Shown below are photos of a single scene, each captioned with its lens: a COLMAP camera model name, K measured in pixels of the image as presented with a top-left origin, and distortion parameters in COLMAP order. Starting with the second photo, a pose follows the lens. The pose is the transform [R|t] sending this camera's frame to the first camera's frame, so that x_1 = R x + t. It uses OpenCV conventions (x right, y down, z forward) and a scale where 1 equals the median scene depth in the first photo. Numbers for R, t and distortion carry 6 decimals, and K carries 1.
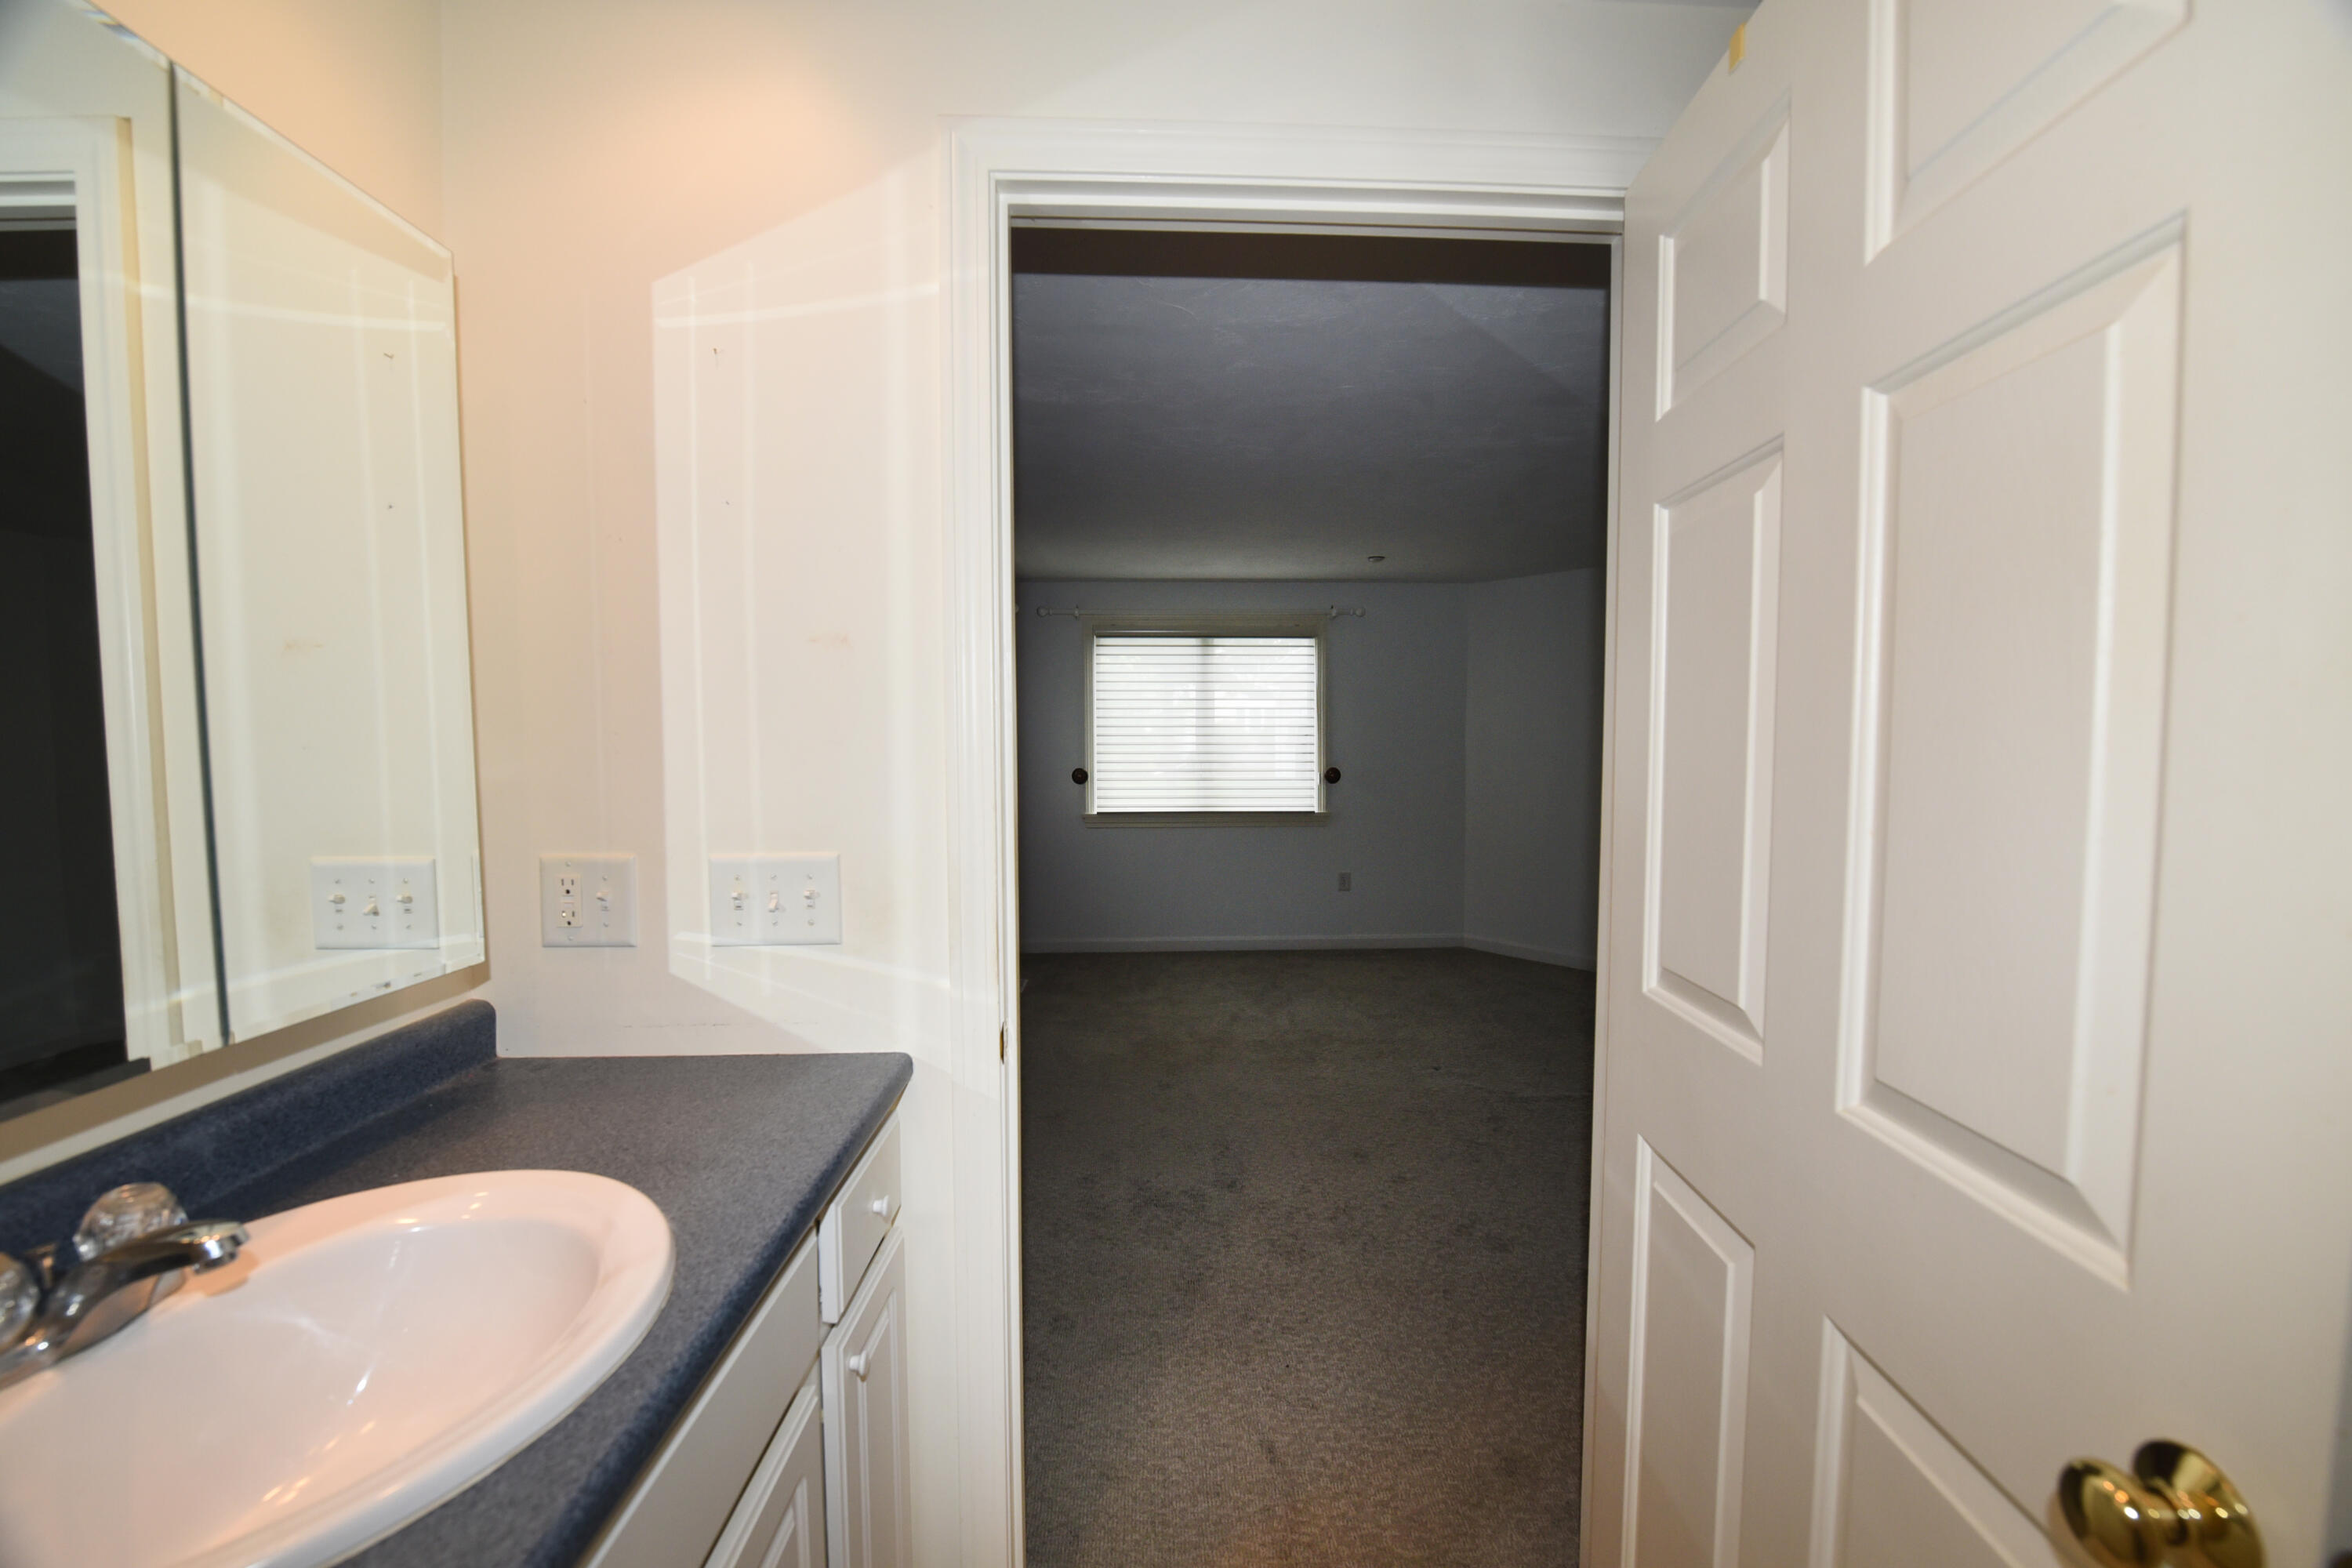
lens RADIAL K [[932.0, 0, 1183.8], [0, 932.0, 787.9], [0, 0, 1]] dist [-0.011869, -0.003879]
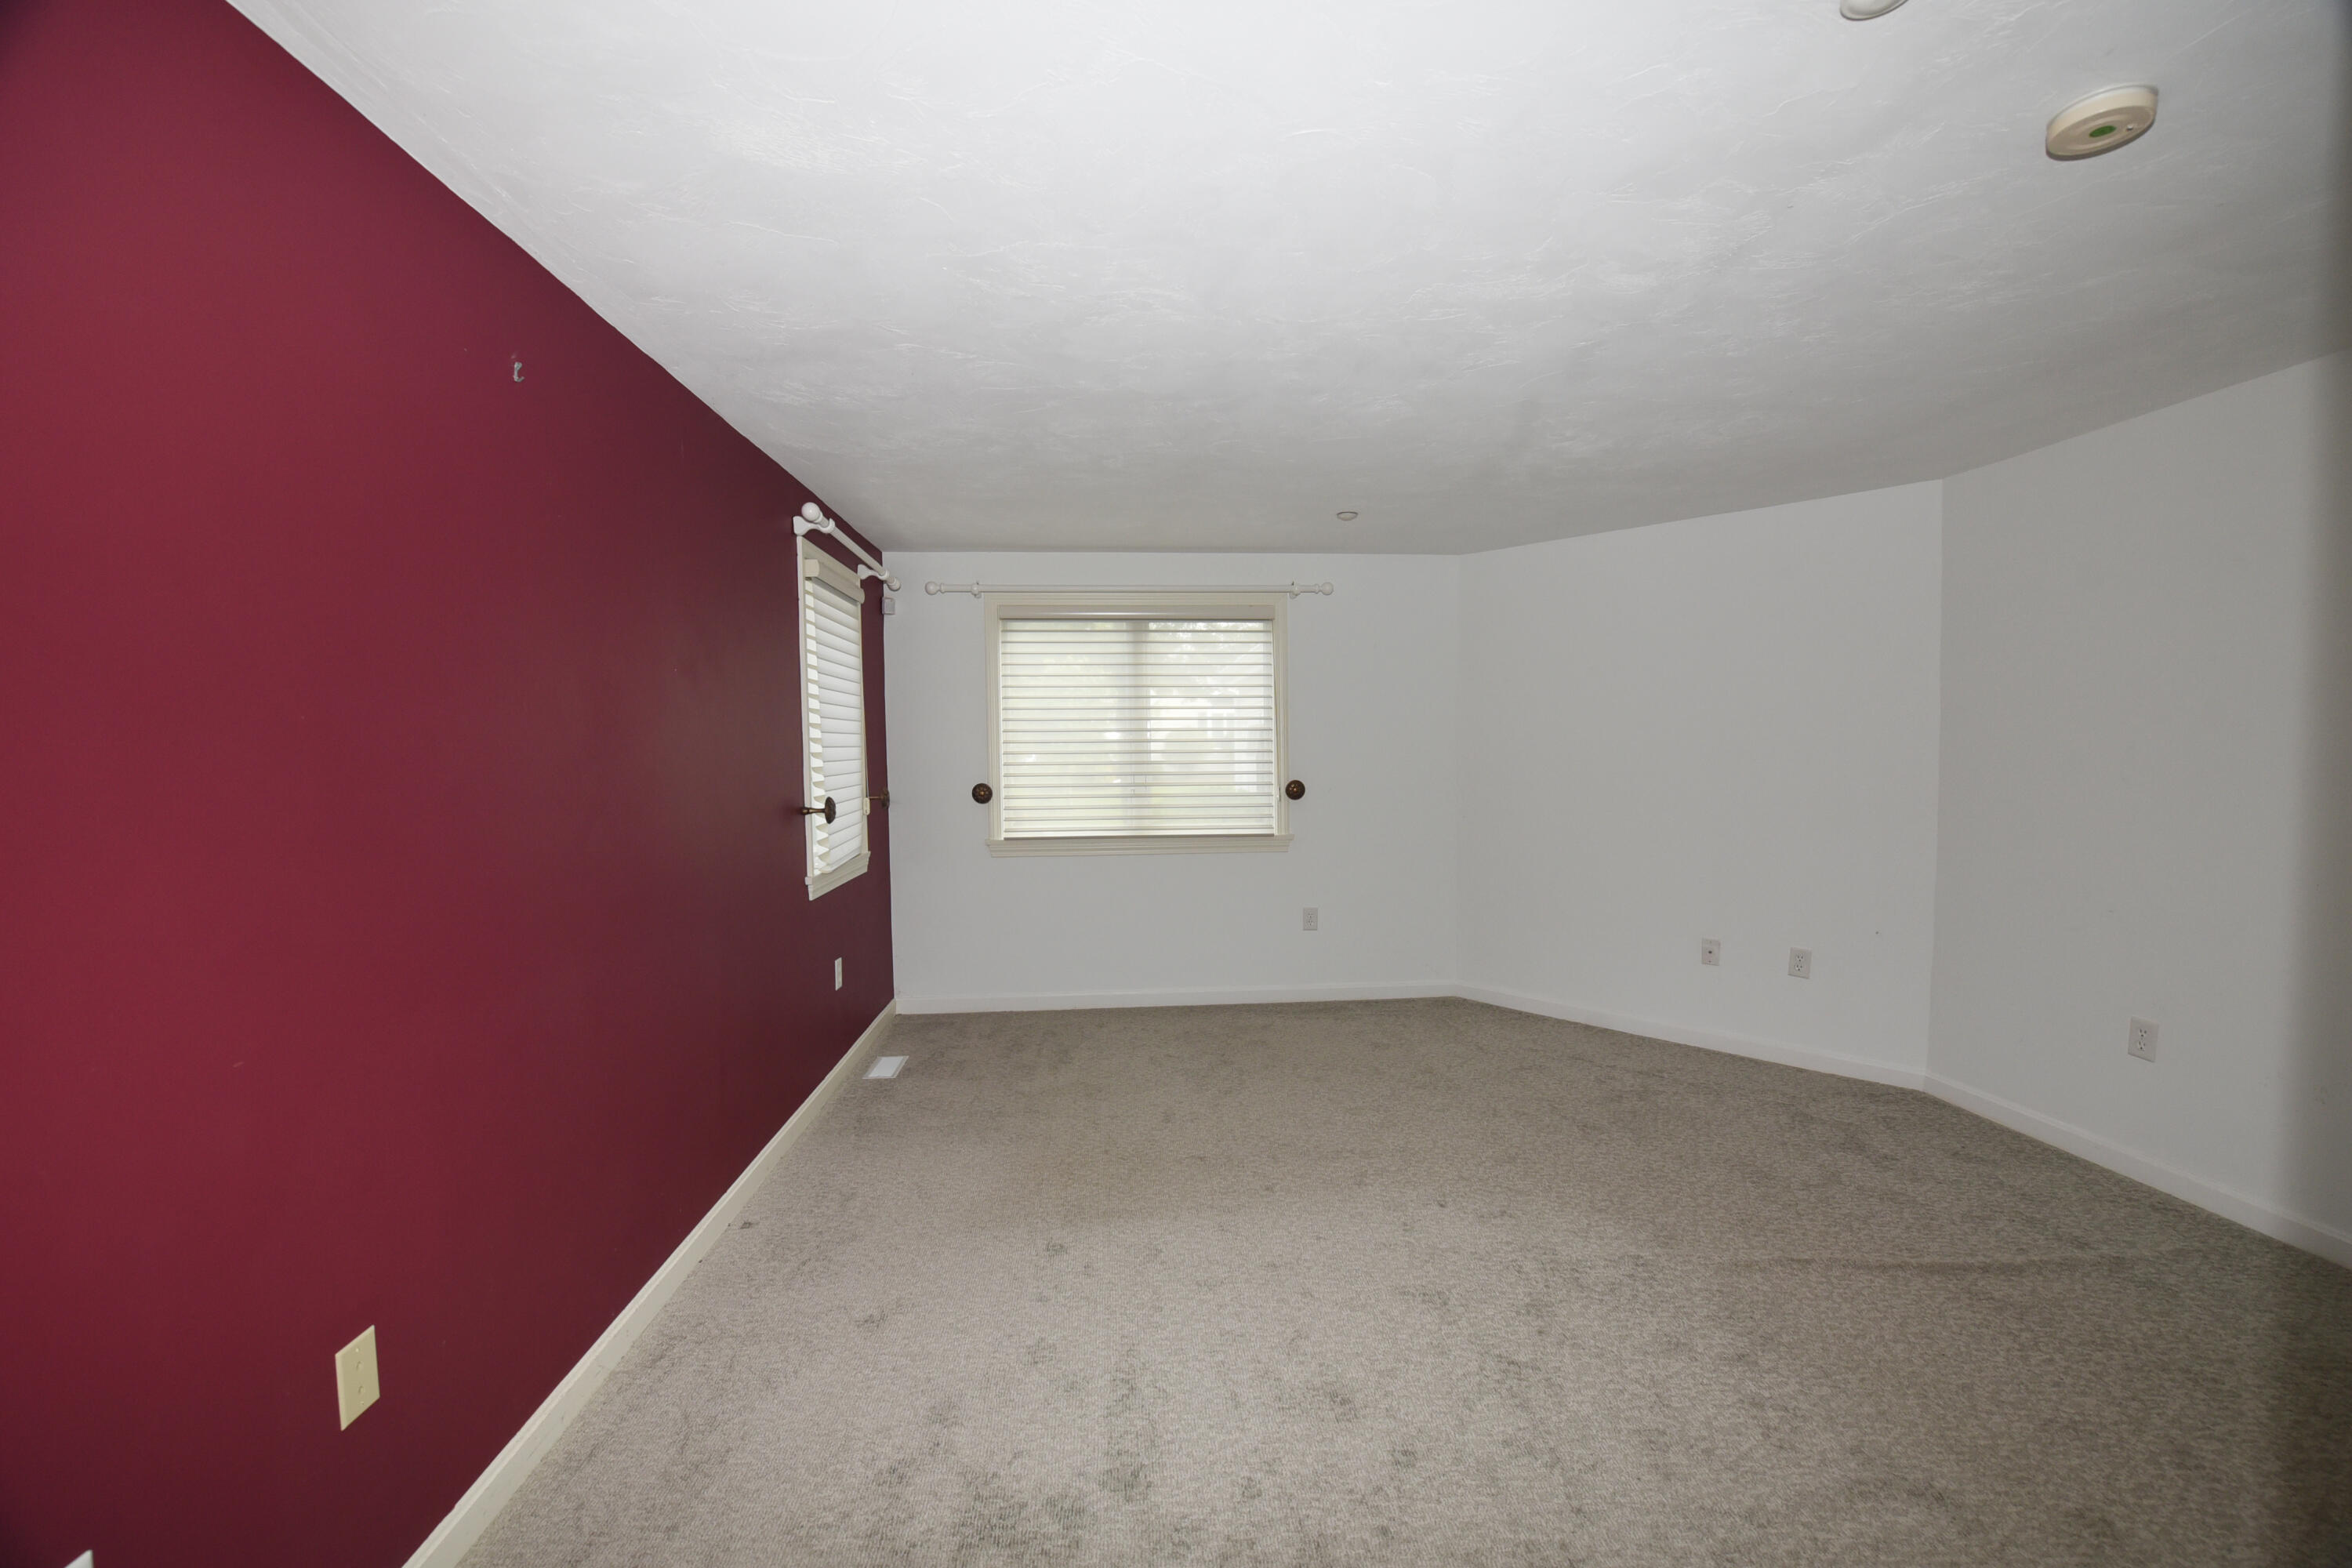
lens RADIAL K [[932.0, 0, 1183.8], [0, 932.0, 787.9], [0, 0, 1]] dist [-0.011869, -0.003879]
pose [[0.999338, -0.007268, 0.035658, 0.033174], [0.007585, 0.999933, -0.008747, -0.008785], [-0.035592, 0.009012, 0.999326, 0.190245]]
